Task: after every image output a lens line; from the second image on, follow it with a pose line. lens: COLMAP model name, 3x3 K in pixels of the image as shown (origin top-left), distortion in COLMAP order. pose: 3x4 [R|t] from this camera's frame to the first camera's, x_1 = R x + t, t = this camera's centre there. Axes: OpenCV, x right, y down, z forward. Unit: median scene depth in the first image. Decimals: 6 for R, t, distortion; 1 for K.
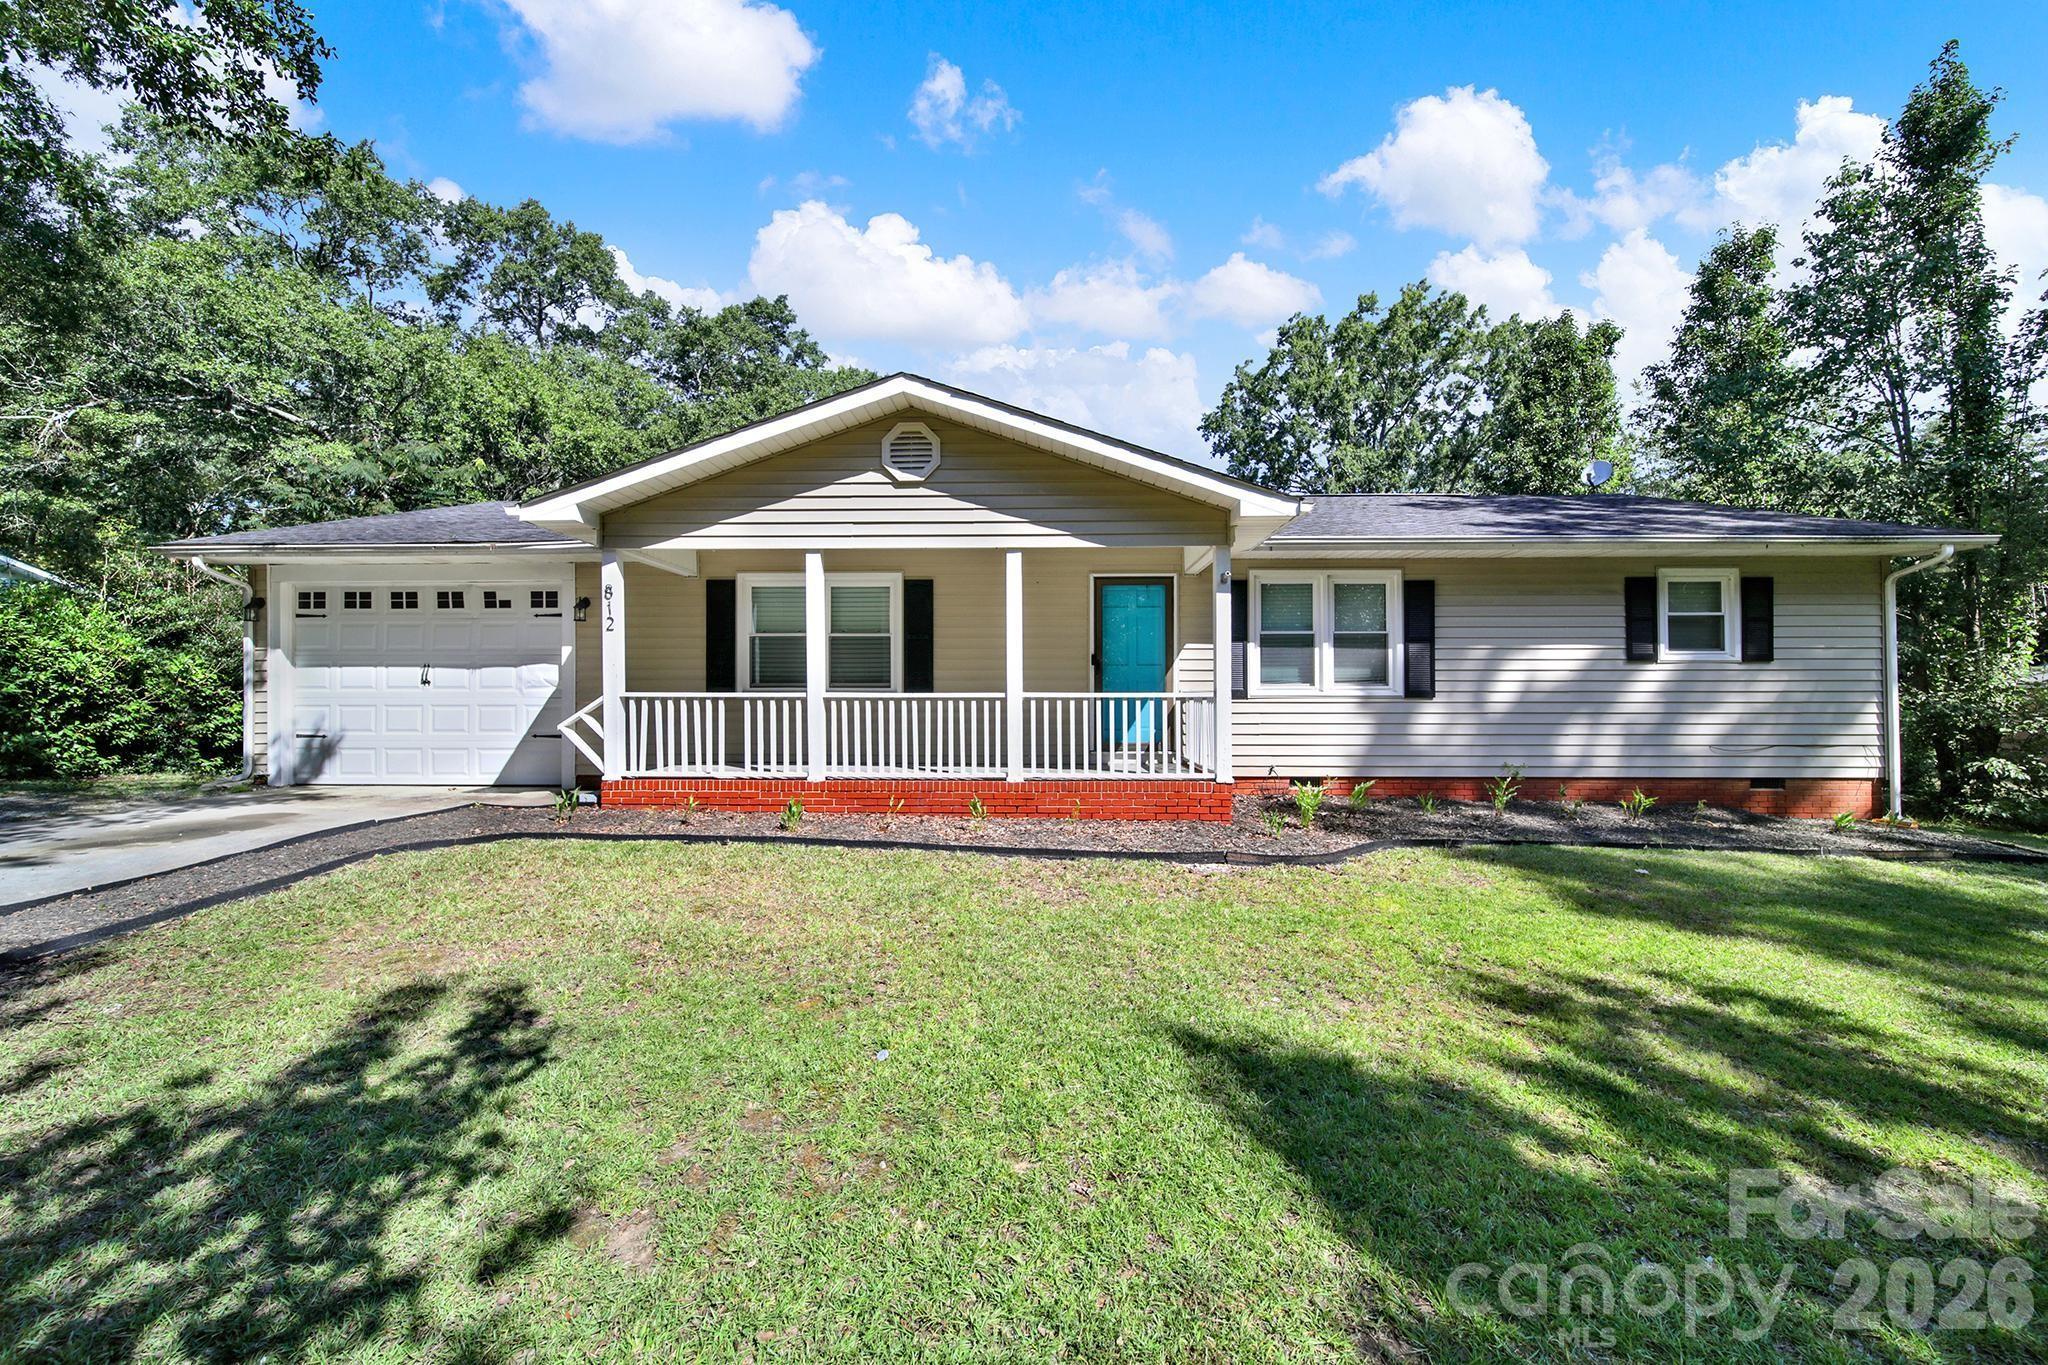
lens RADIAL K [[776.8, 0, 1024.0], [0, 776.8, 682.5], [0, 0, 1]] dist [-0.002328, -0.000602]
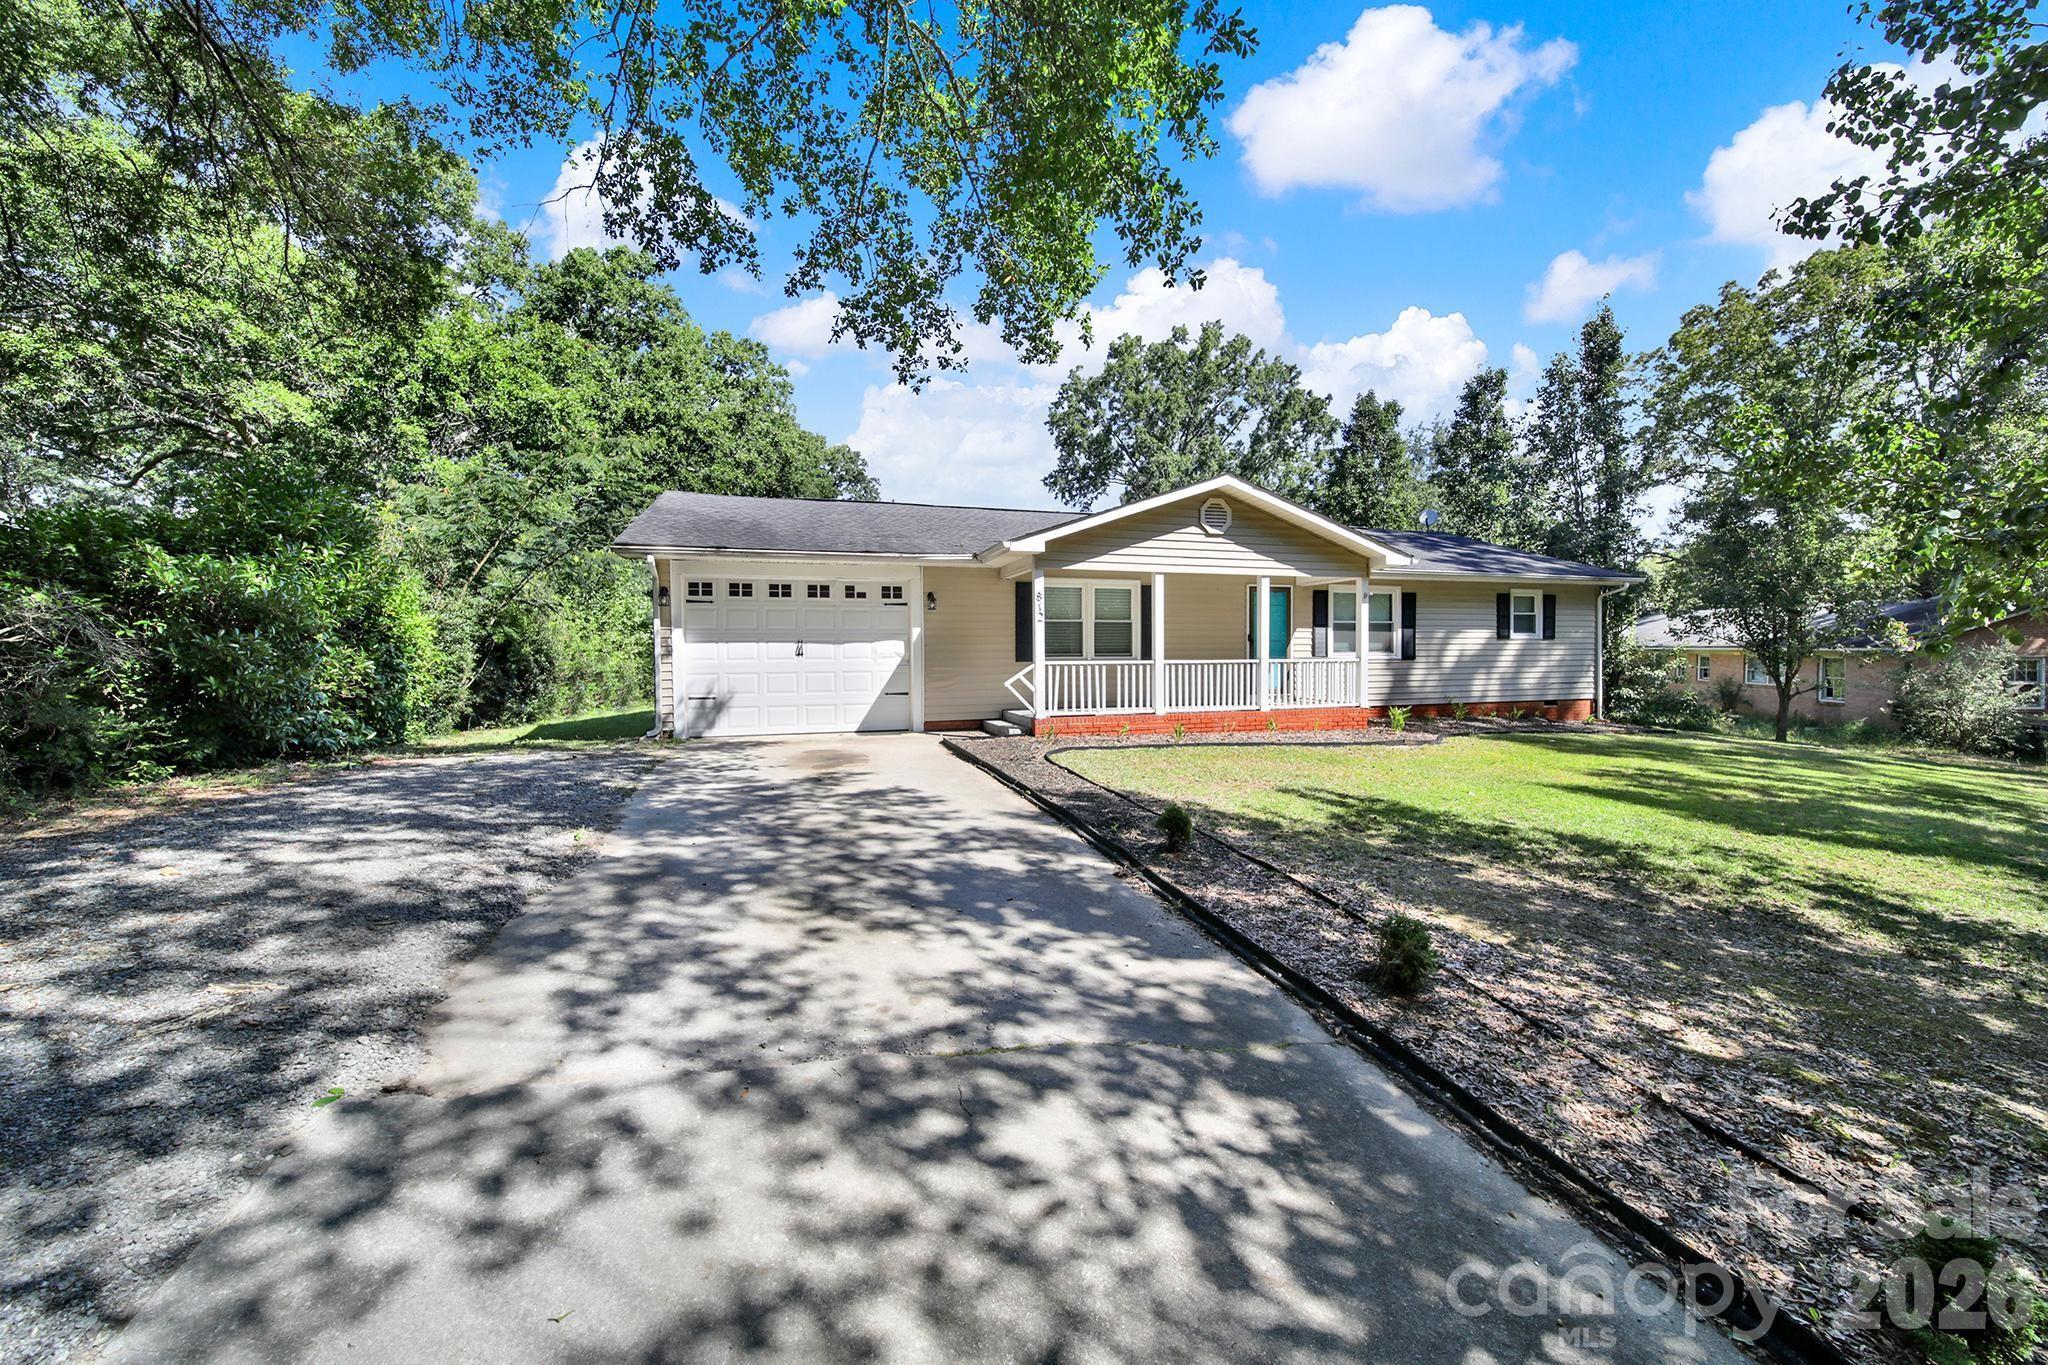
lens RADIAL K [[771.8, 0, 1028.8], [0, 771.8, 665.3], [0, 0, 1]] dist [0.001135, 0.000047]
pose [[0.942637, -0.011175, 0.333633, -0.872001], [0.001353, 0.999559, 0.029655, -0.021152], [-0.333818, -0.027502, 0.942236, -0.352126]]
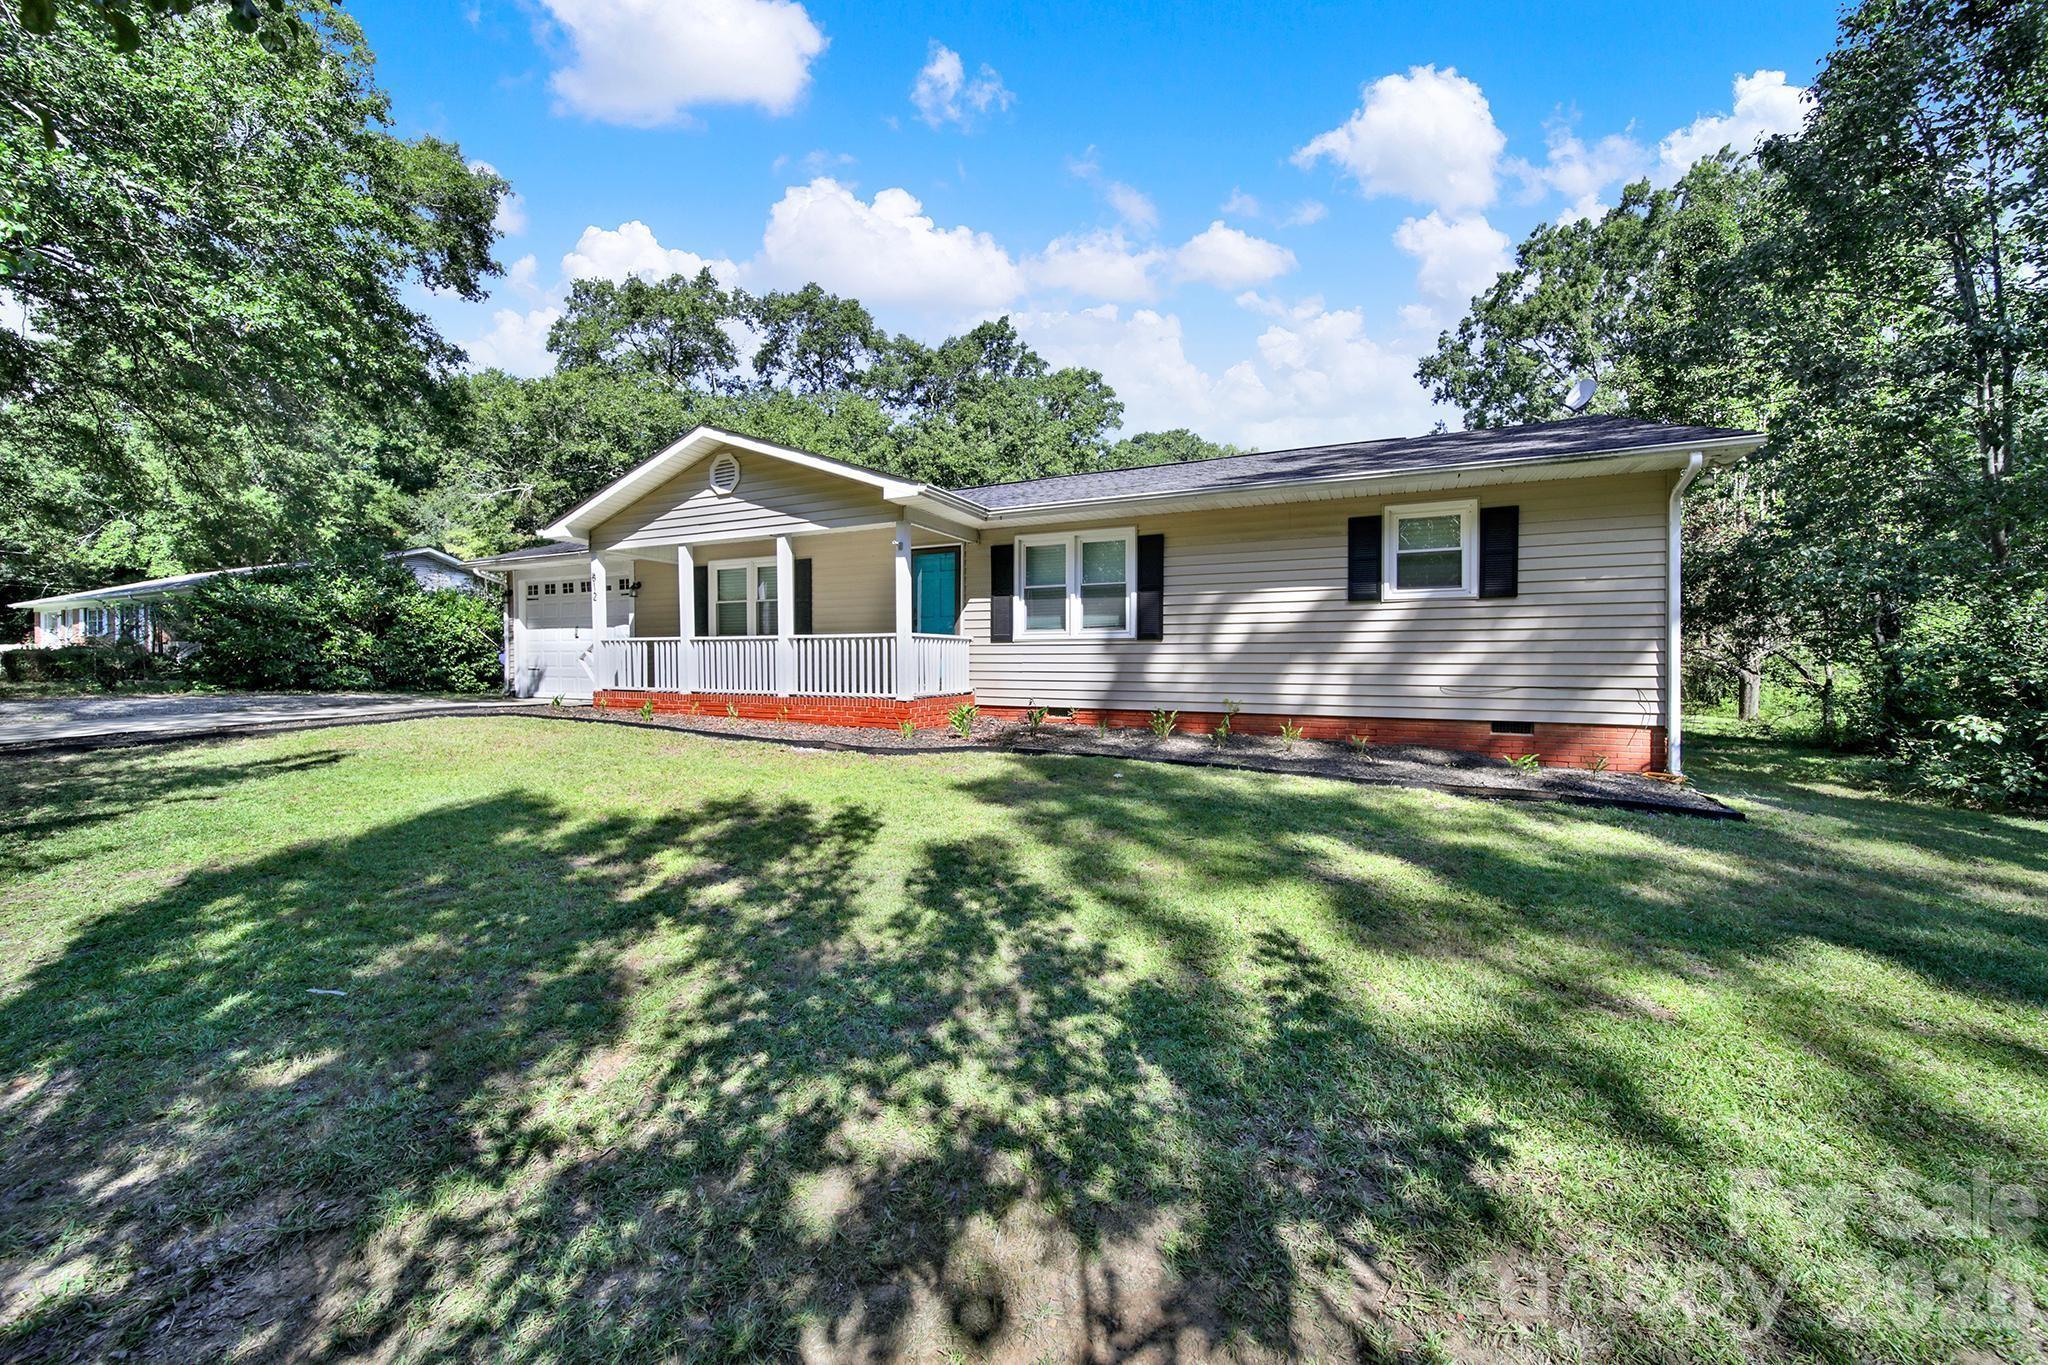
lens RADIAL K [[745.6, 0, 1022.4], [0, 745.6, 677.7], [0, 0, 1]] dist [0.000559, -0.000024]
pose [[0.910401, 0.010971, -0.413582, 0.786011], [0.000030, 0.999647, 0.026584, 0.045694], [0.413728, -0.024215, 0.910079, -0.062907]]
